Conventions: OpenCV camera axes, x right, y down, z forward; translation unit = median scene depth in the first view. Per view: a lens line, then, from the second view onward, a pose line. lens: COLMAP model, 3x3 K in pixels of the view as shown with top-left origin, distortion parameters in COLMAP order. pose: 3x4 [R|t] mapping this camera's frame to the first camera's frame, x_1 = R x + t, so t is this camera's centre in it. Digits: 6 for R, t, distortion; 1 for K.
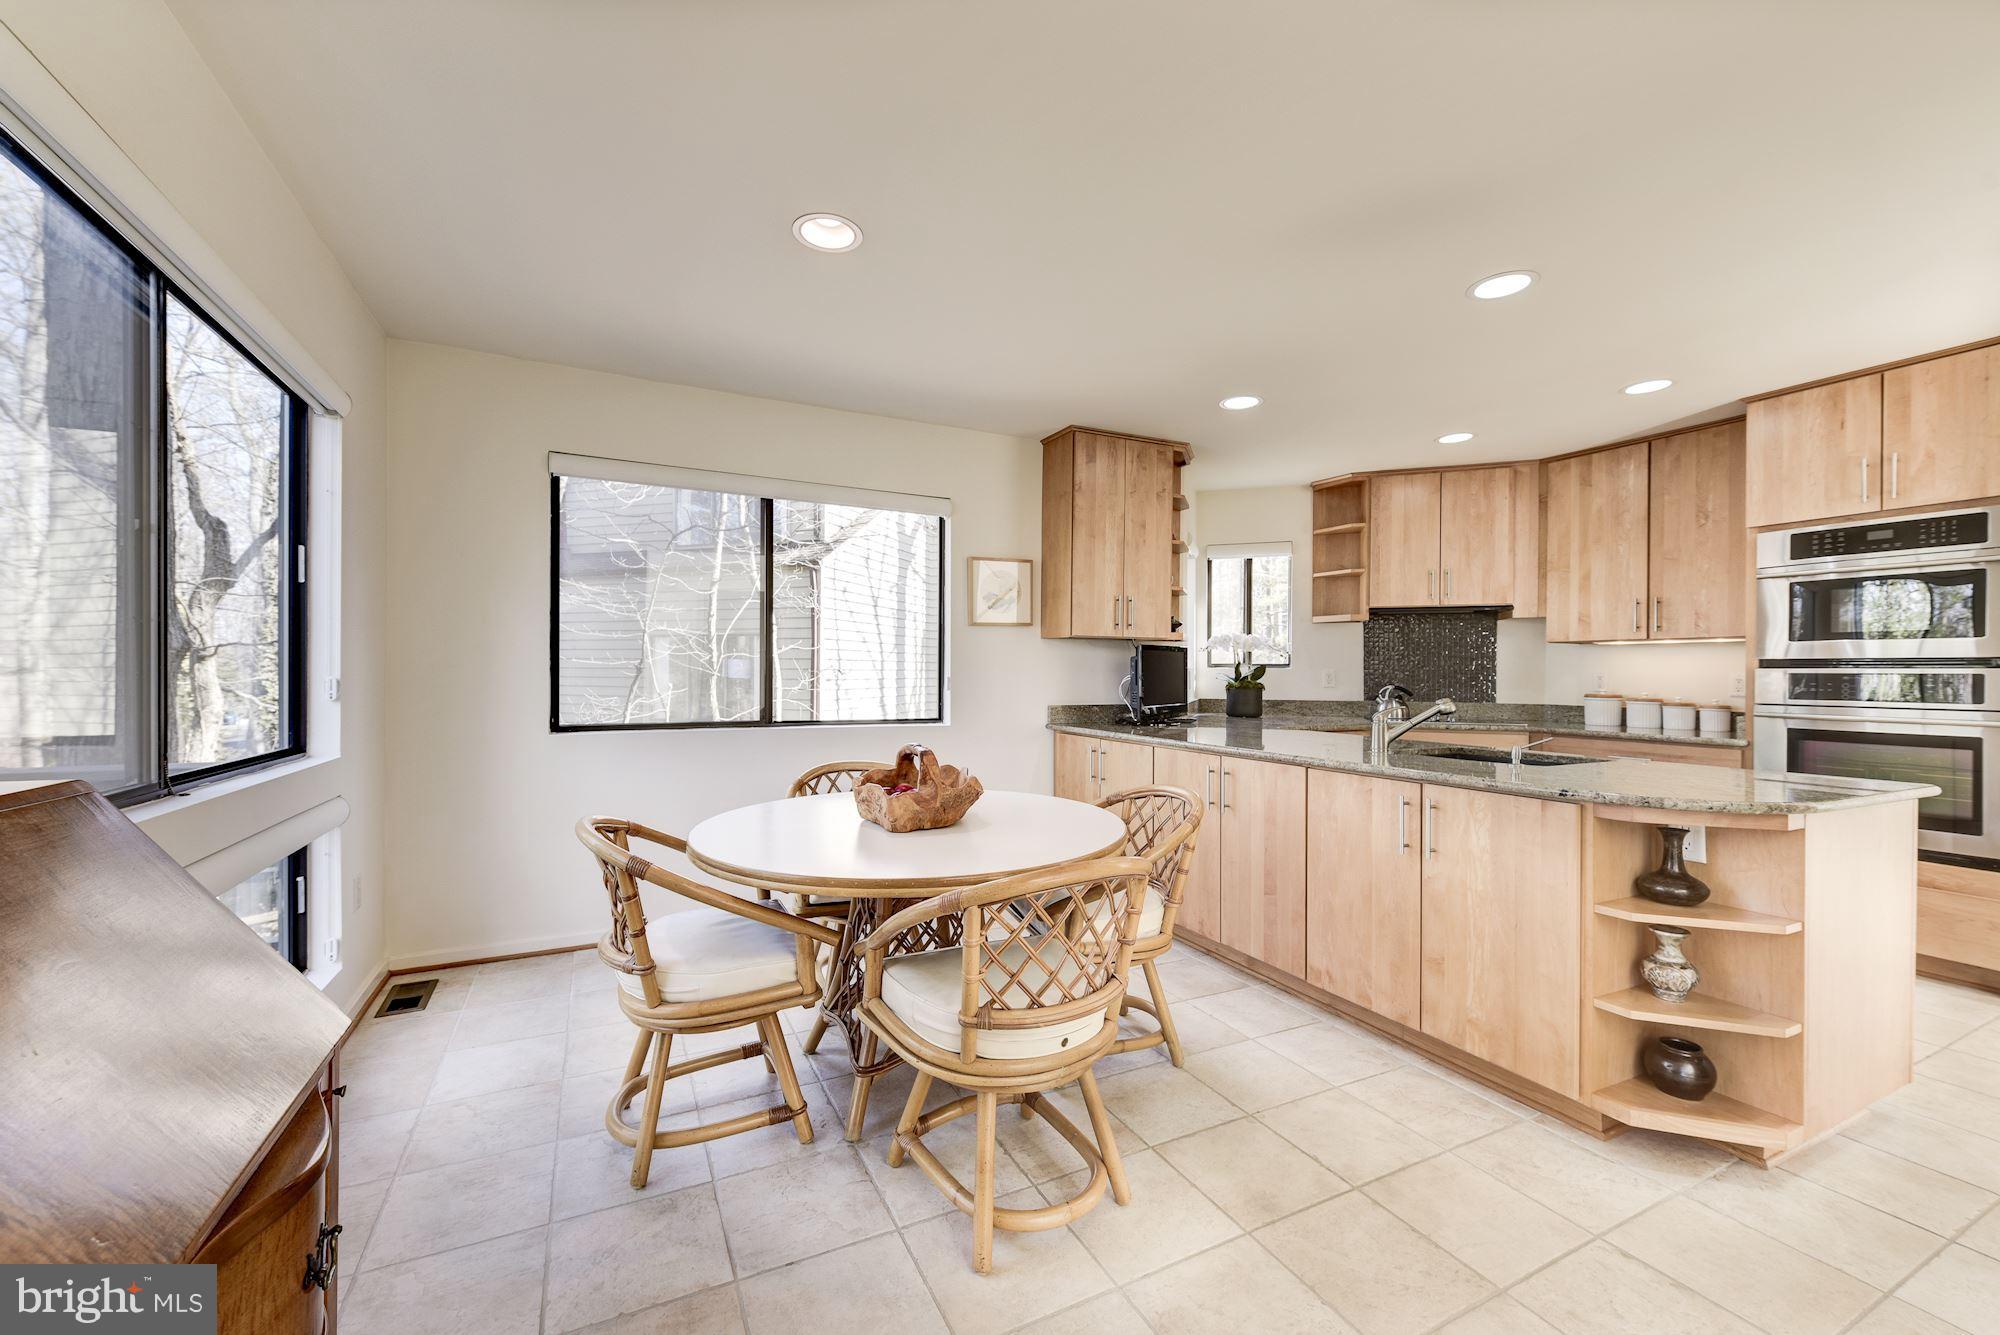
lens RADIAL K [[787.7, 0, 990.9], [0, 787.7, 671.7], [0, 0, 1]] dist [0.007712, -0.000530]
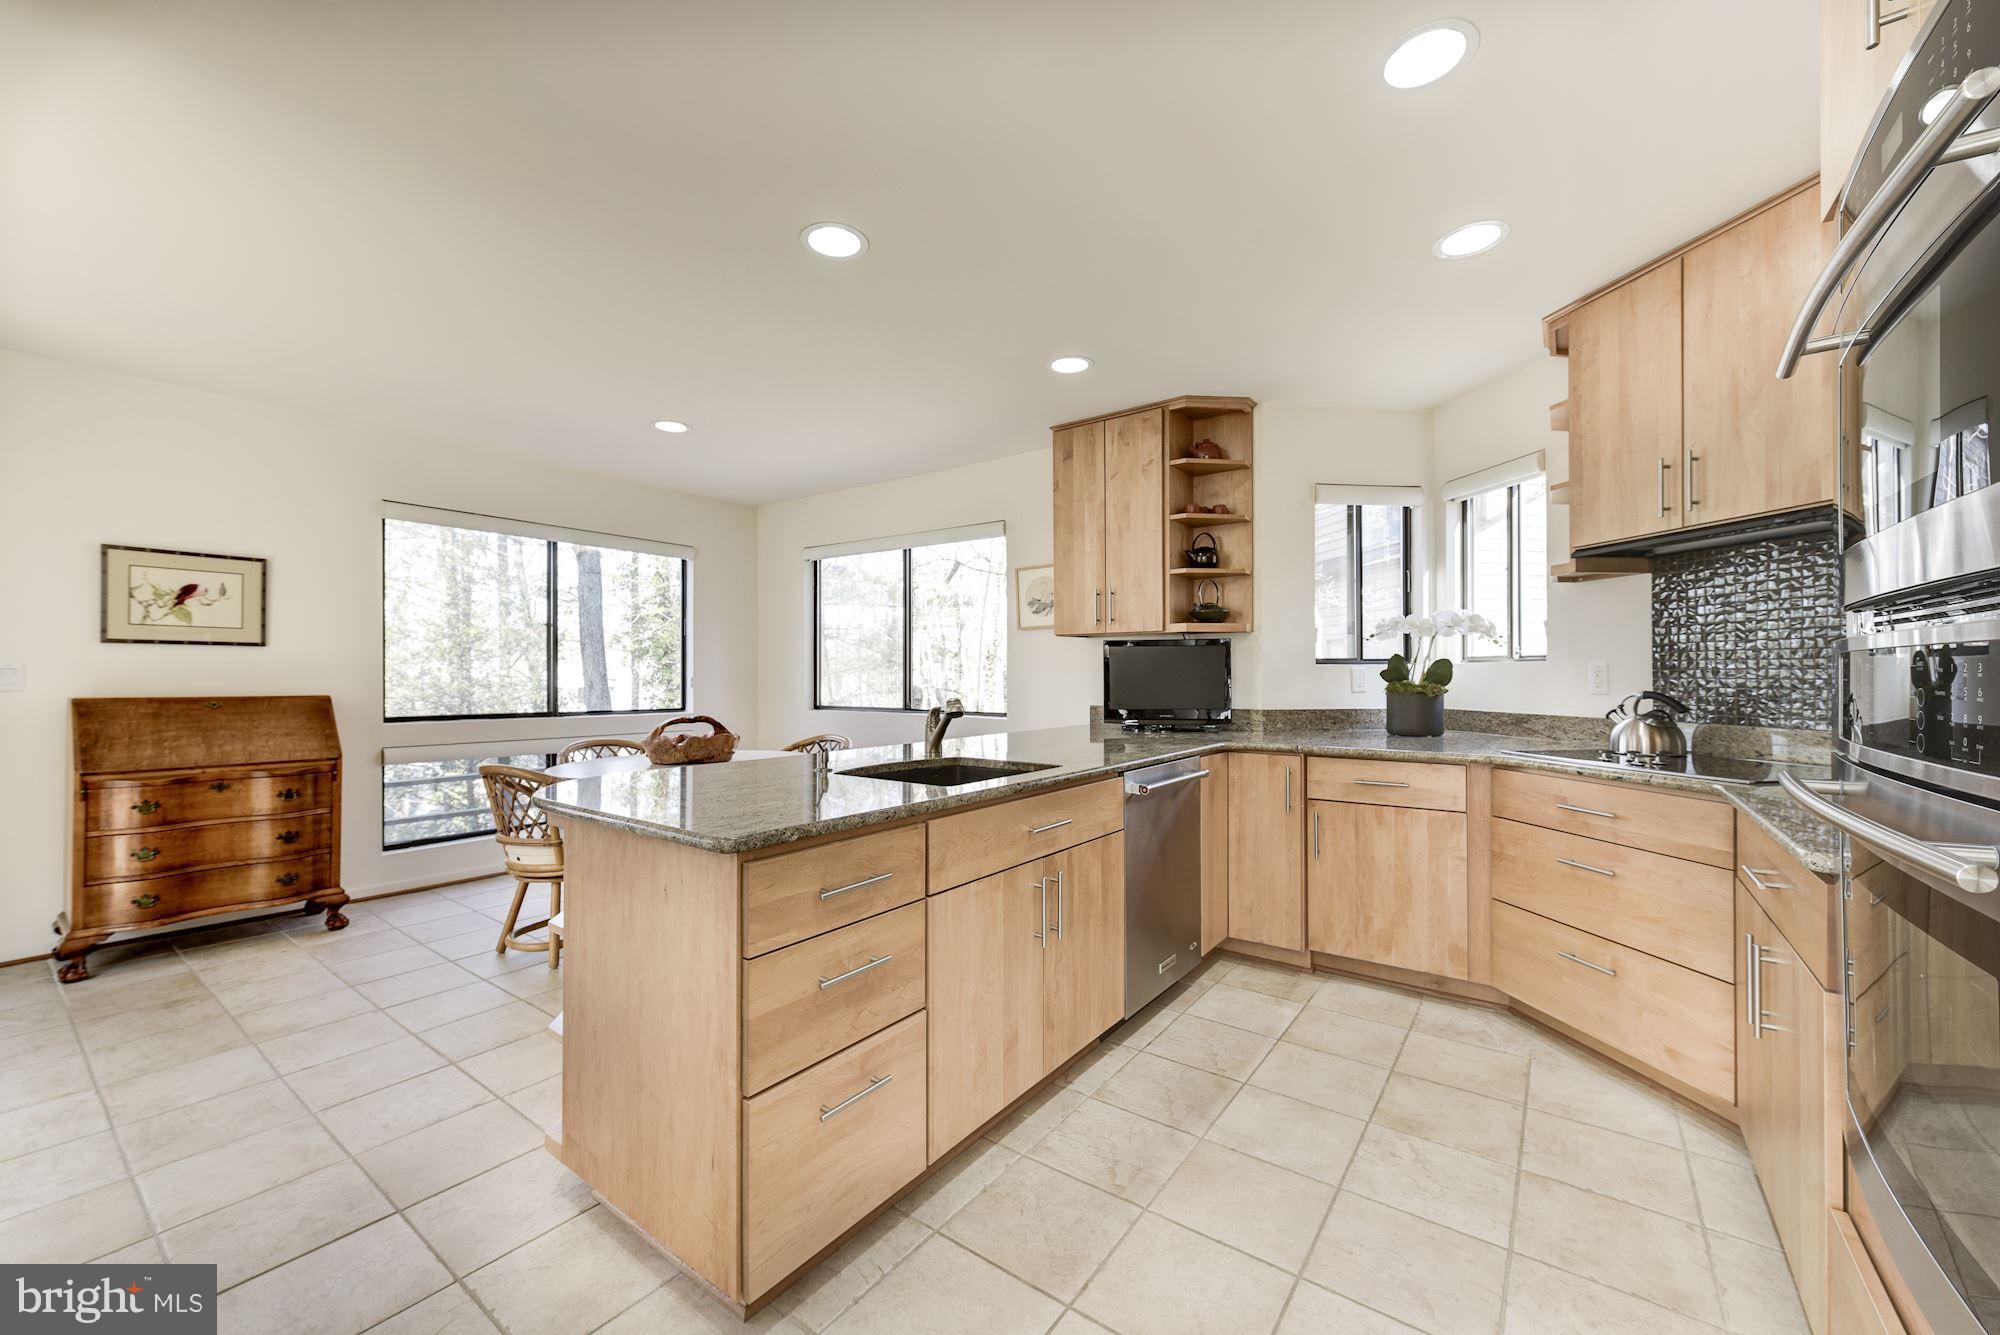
lens RADIAL K [[787.7, 0, 990.9], [0, 787.7, 671.7], [0, 0, 1]] dist [0.007712, -0.000530]
pose [[0.459931, -0.009670, -0.887902, 0.893666], [0.003419, 0.999953, -0.009119, 0.009219], [0.887948, 0.001159, 0.459942, 0.433582]]
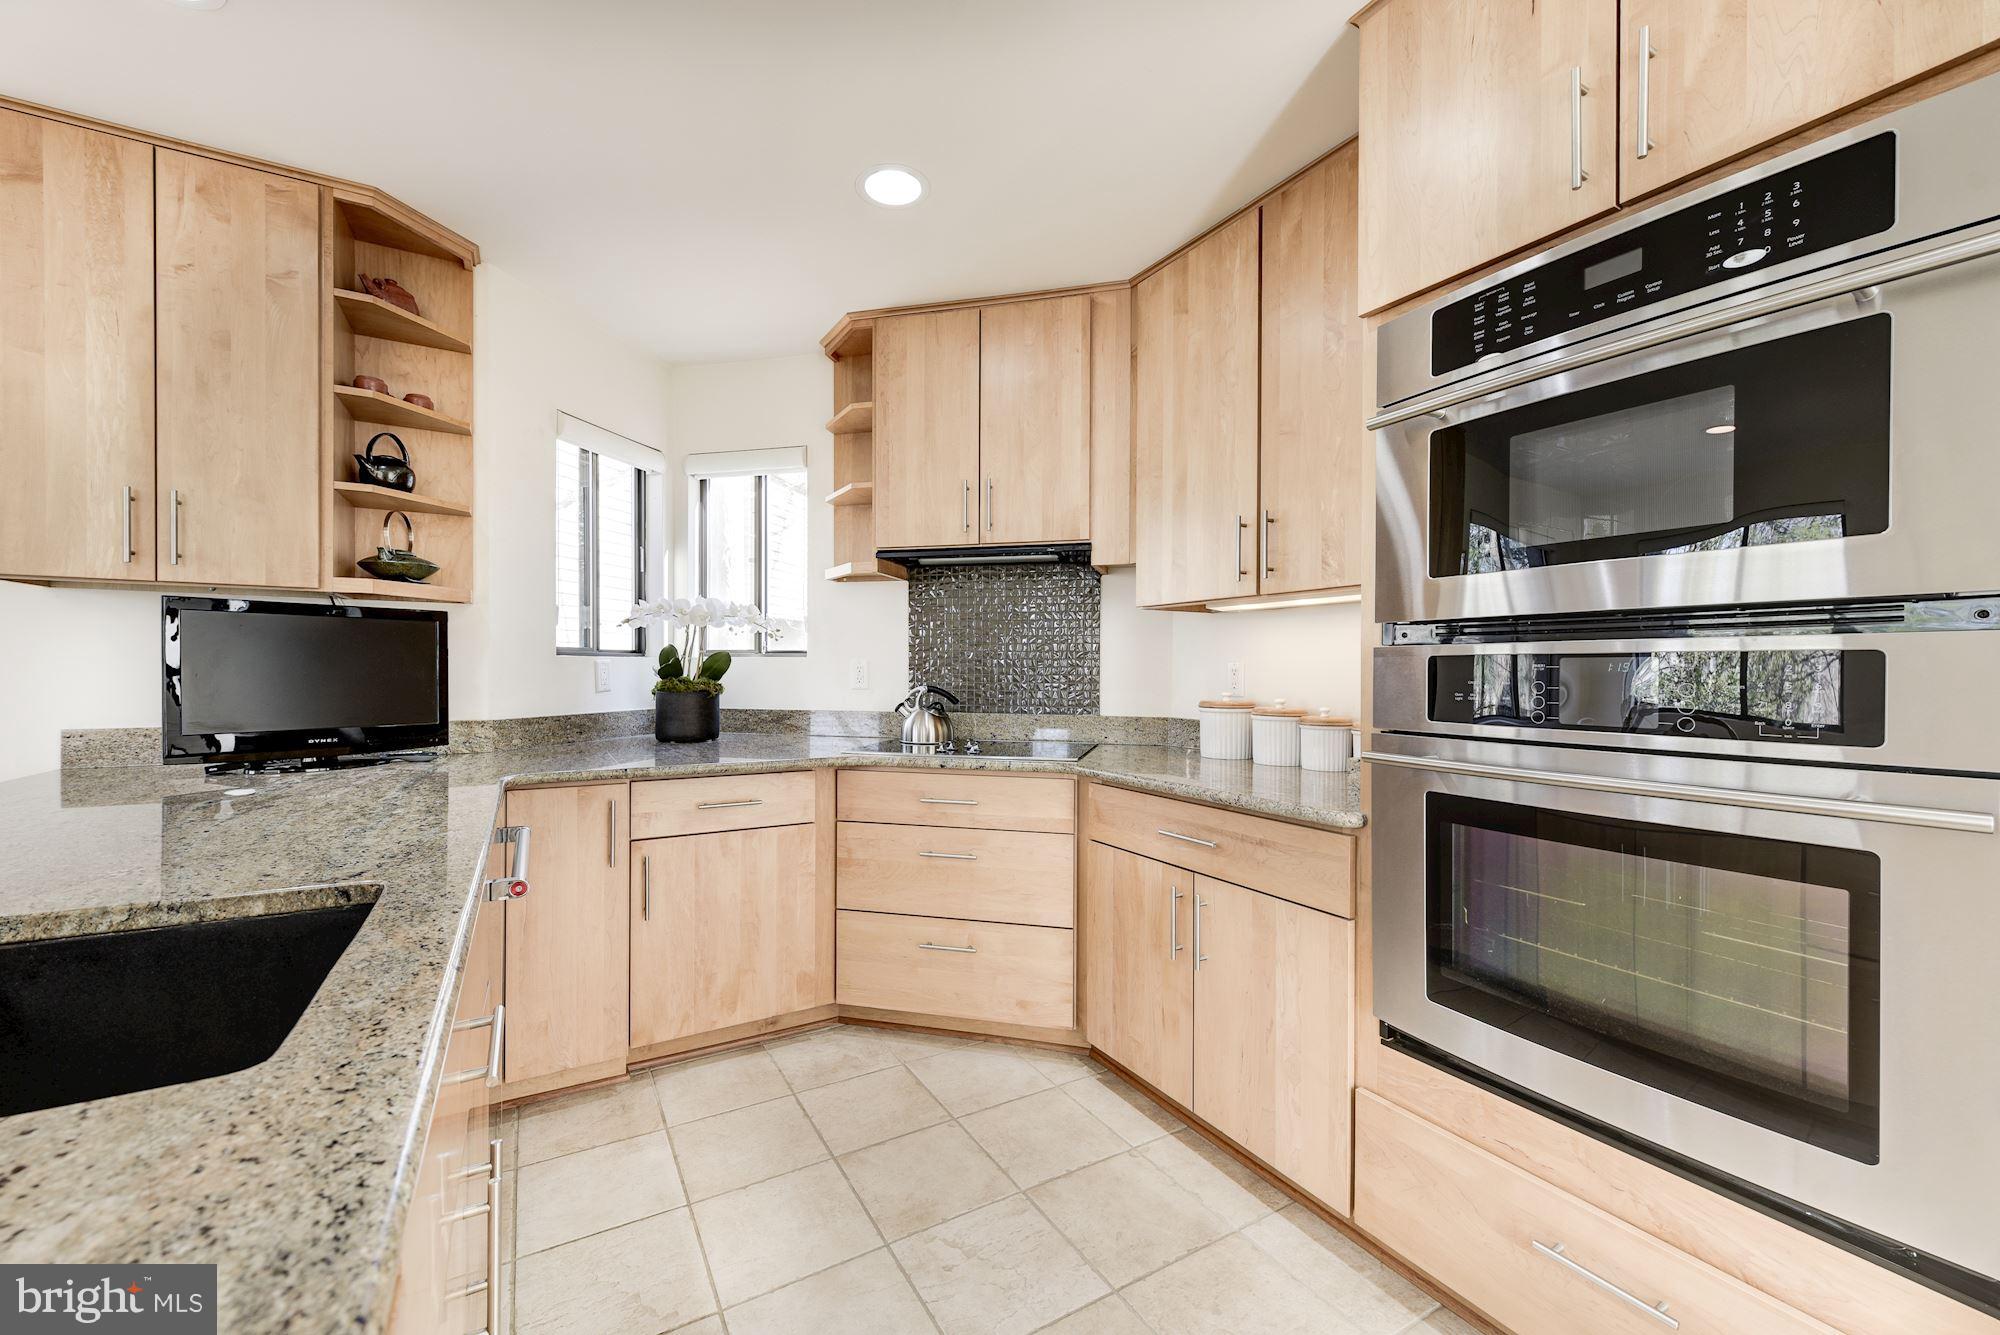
lens RADIAL K [[787.7, 0, 990.9], [0, 787.7, 671.7], [0, 0, 1]] dist [0.007712, -0.000530]
pose [[0.996742, -0.000864, 0.080652, 0.587833], [0.000752, 0.999999, 0.001415, 0.007653], [-0.080654, -0.001349, 0.996741, 0.482707]]
